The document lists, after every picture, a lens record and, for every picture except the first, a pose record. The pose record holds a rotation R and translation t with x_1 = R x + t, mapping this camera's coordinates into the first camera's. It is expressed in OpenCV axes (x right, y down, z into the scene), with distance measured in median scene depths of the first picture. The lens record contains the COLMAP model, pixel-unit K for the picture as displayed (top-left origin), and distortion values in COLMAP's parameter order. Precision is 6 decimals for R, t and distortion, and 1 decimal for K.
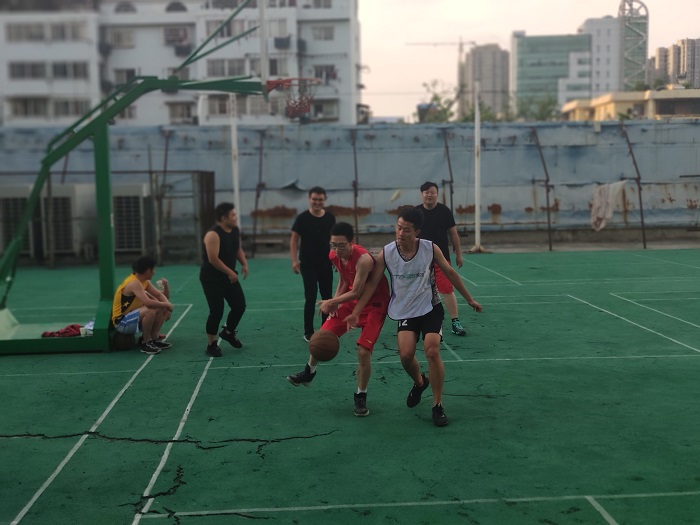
lens RADIAL K [[904.6, 0, 351.9], [0, 904.6, 262.7], [0, 0, 1]] dist [0.092487, 0.000000]
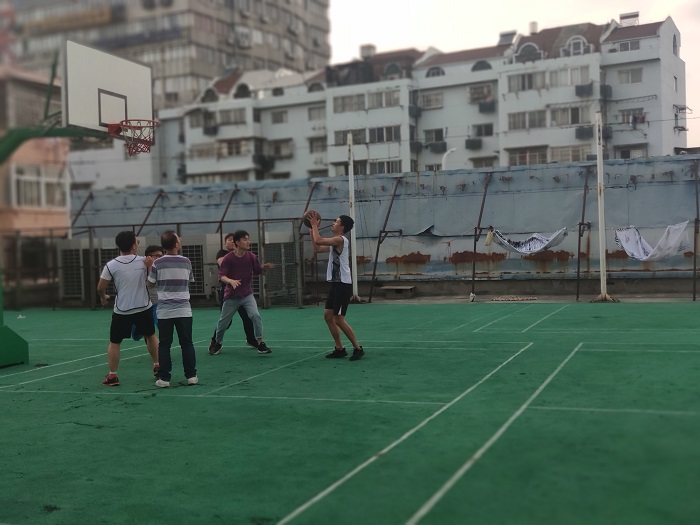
lens RADIAL K [[904.6, 0, 352.1], [0, 904.6, 268.1], [0, 0, 1]] dist [0.092487, 0.000000]
pose [[0.910197, -0.001270, -0.414173, 0.263042], [-0.022055, 0.998428, -0.051529, 0.007174], [0.413587, 0.056037, 0.908739, 0.068263]]
